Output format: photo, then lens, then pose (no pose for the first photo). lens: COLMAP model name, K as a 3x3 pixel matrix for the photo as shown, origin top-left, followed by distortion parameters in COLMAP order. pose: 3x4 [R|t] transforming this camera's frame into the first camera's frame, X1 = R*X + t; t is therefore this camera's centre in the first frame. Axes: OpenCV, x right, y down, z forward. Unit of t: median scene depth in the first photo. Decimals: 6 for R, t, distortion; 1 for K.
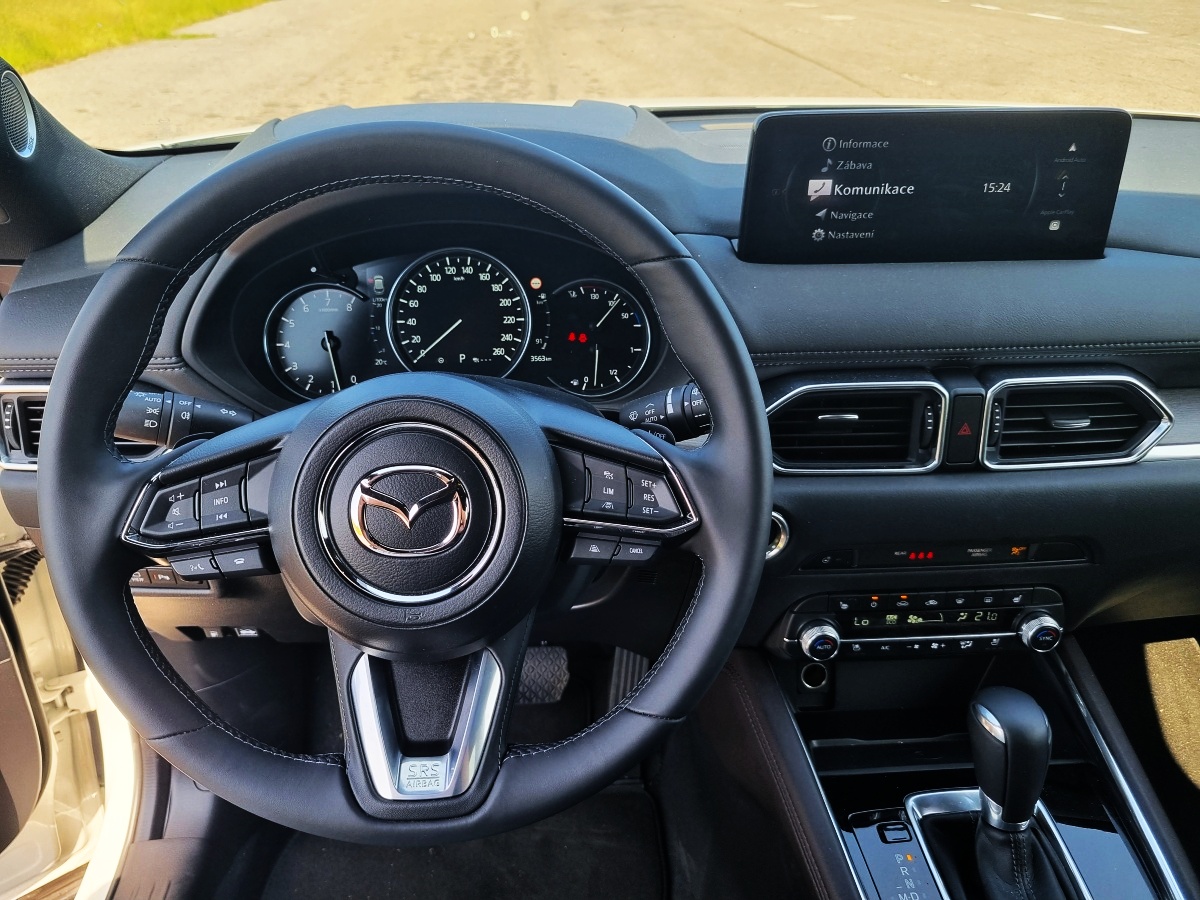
lens RADIAL K [[942.0, 0, 583.4], [0, 942.0, 448.8], [0, 0, 1]] dist [0.033415, -0.013564]
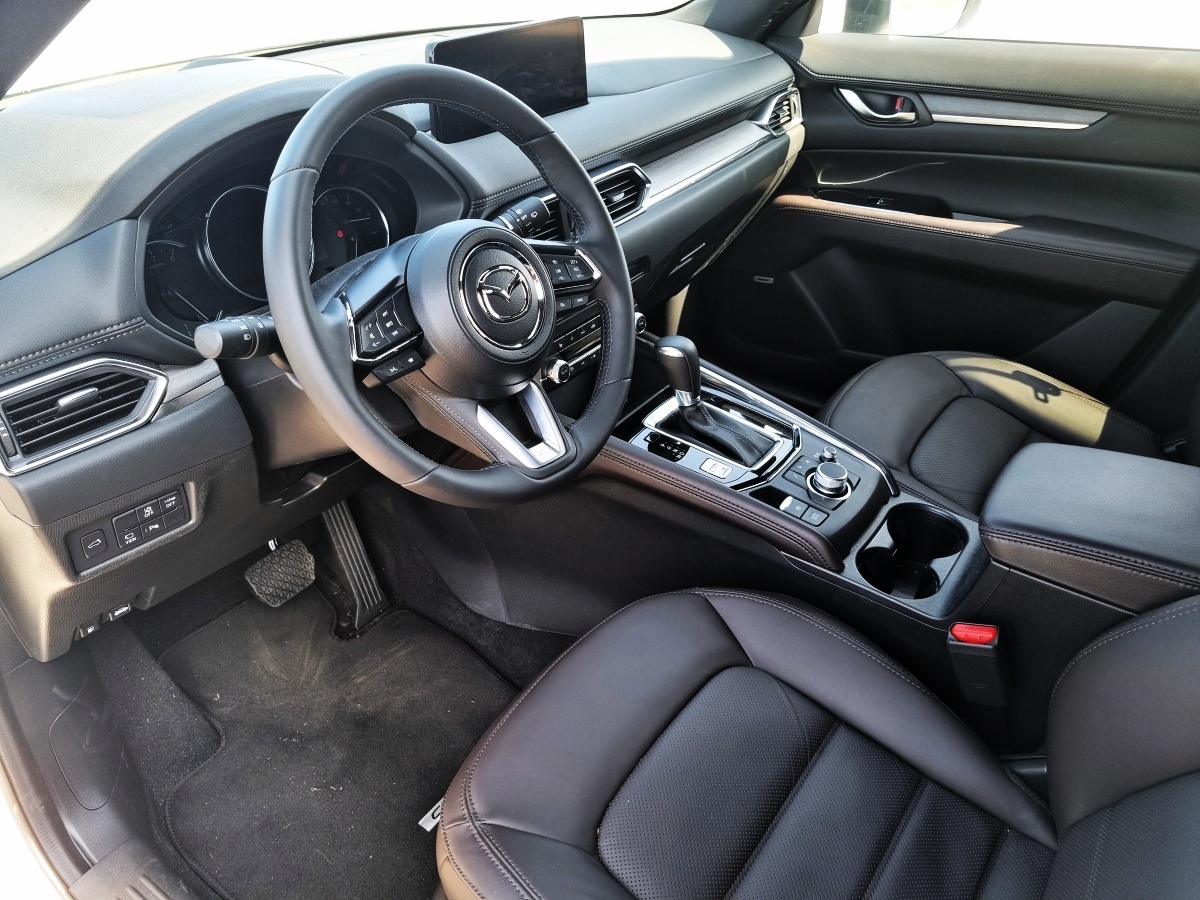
lens RADIAL K [[913.9, 0, 626.4], [0, 913.9, 454.5], [0, 0, 1]] dist [0.025876, -0.001843]
pose [[0.618893, -0.425714, 0.660106, -0.798800], [0.383109, 0.897253, 0.219464, 0.034911], [-0.685711, 0.117067, 0.718398, -0.185282]]
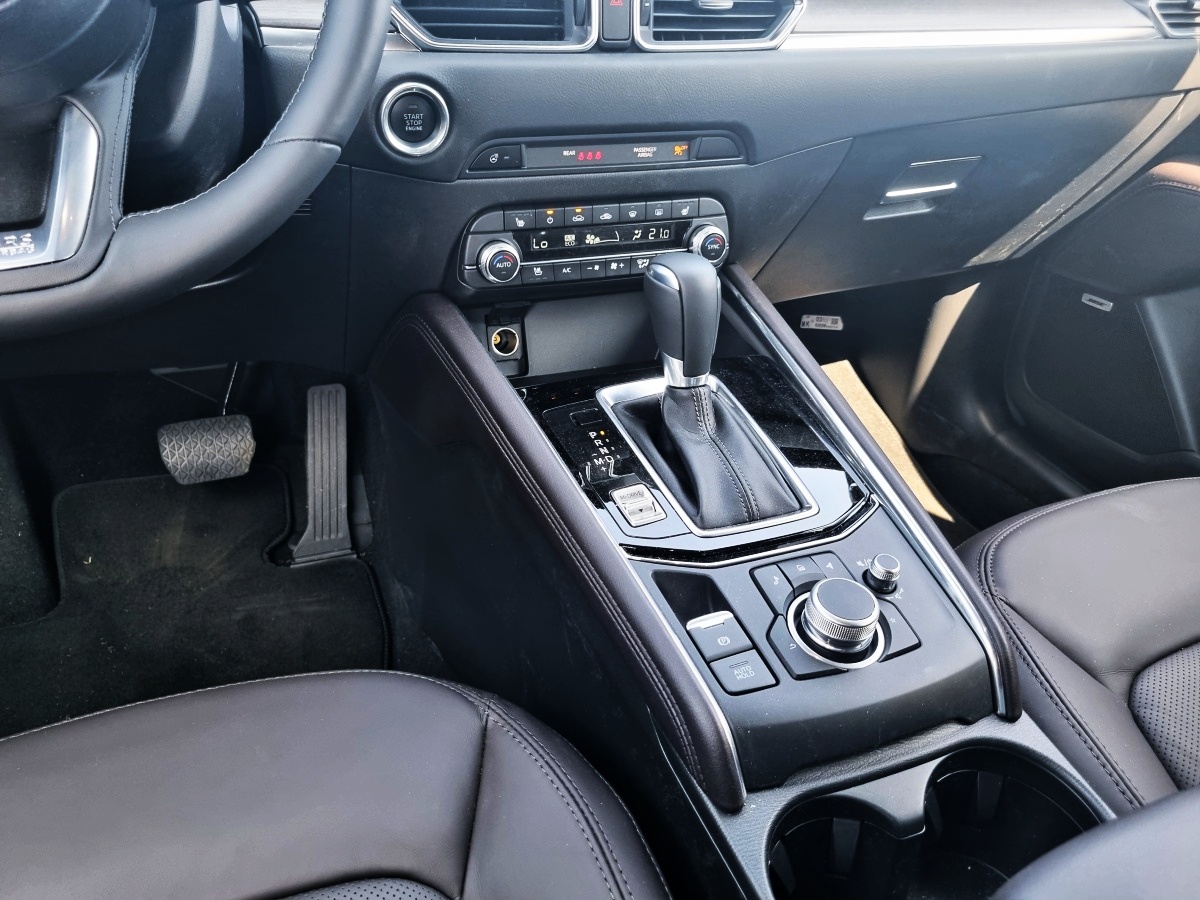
lens RADIAL K [[938.6, 0, 600.0], [0, 938.6, 450.0], [0, 0, 1]] dist [0.030524, -0.011844]
pose [[0.945945, -0.120279, 0.301198, 0.040476], [0.099140, 0.991473, 0.084570, 0.336530], [-0.308802, -0.050138, 0.949804, 0.065474]]
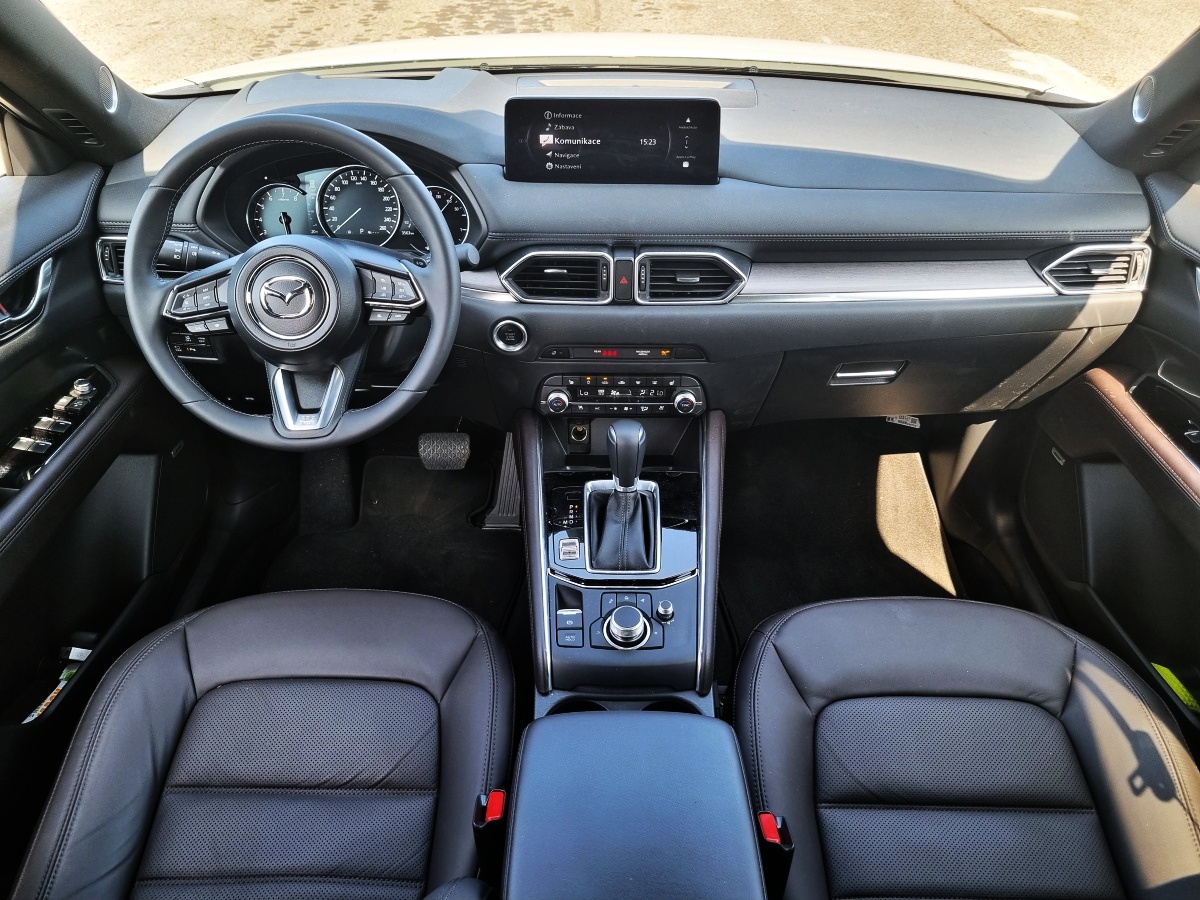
lens RADIAL K [[938.6, 0, 600.0], [0, 938.6, 450.0], [0, 0, 1]] dist [0.030524, -0.011844]
pose [[0.997775, 0.043964, -0.050130, 0.442269], [-0.037826, 0.992360, 0.117430, 0.087994], [0.054910, -0.115273, 0.991815, -0.780202]]
